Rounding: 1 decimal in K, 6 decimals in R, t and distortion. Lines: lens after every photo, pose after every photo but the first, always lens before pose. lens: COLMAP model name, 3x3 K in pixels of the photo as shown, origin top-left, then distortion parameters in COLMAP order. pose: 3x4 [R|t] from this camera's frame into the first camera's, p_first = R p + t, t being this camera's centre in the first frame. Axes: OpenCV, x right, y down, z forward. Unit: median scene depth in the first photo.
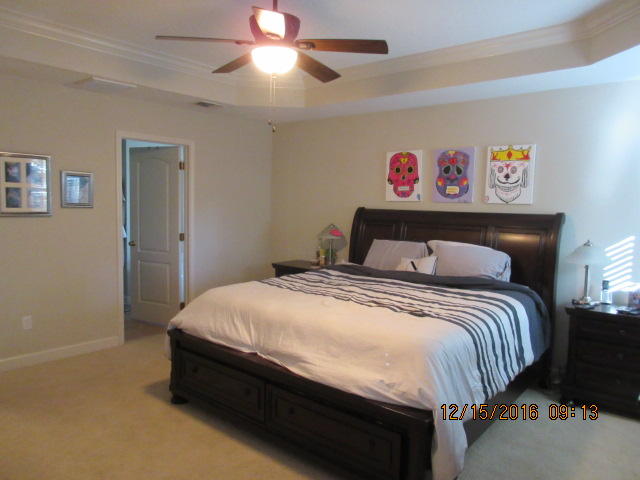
lens RADIAL K [[475.1, 0, 320.0], [0, 475.1, 240.0], [0, 0, 1]] dist [-0.006927, 0.000633]
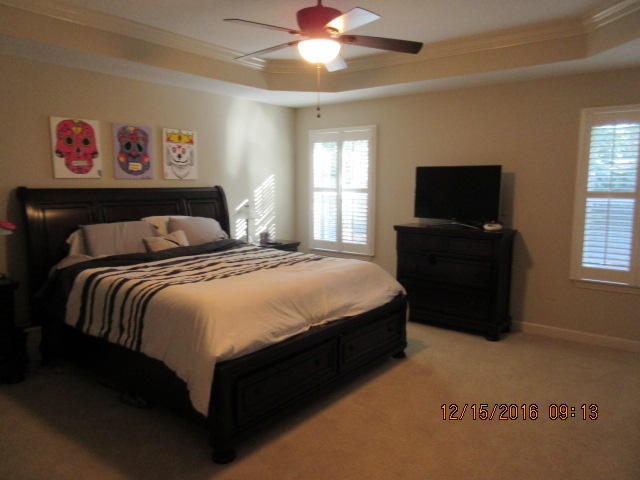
lens RADIAL K [[475.1, 0, 320.0], [0, 475.1, 240.0], [0, 0, 1]] dist [-0.006927, 0.000633]
pose [[-0.049251, -0.142463, 0.988574, -0.771155], [0.076342, 0.986343, 0.145945, -0.069592], [-0.995865, 0.082657, -0.037702, 0.670784]]
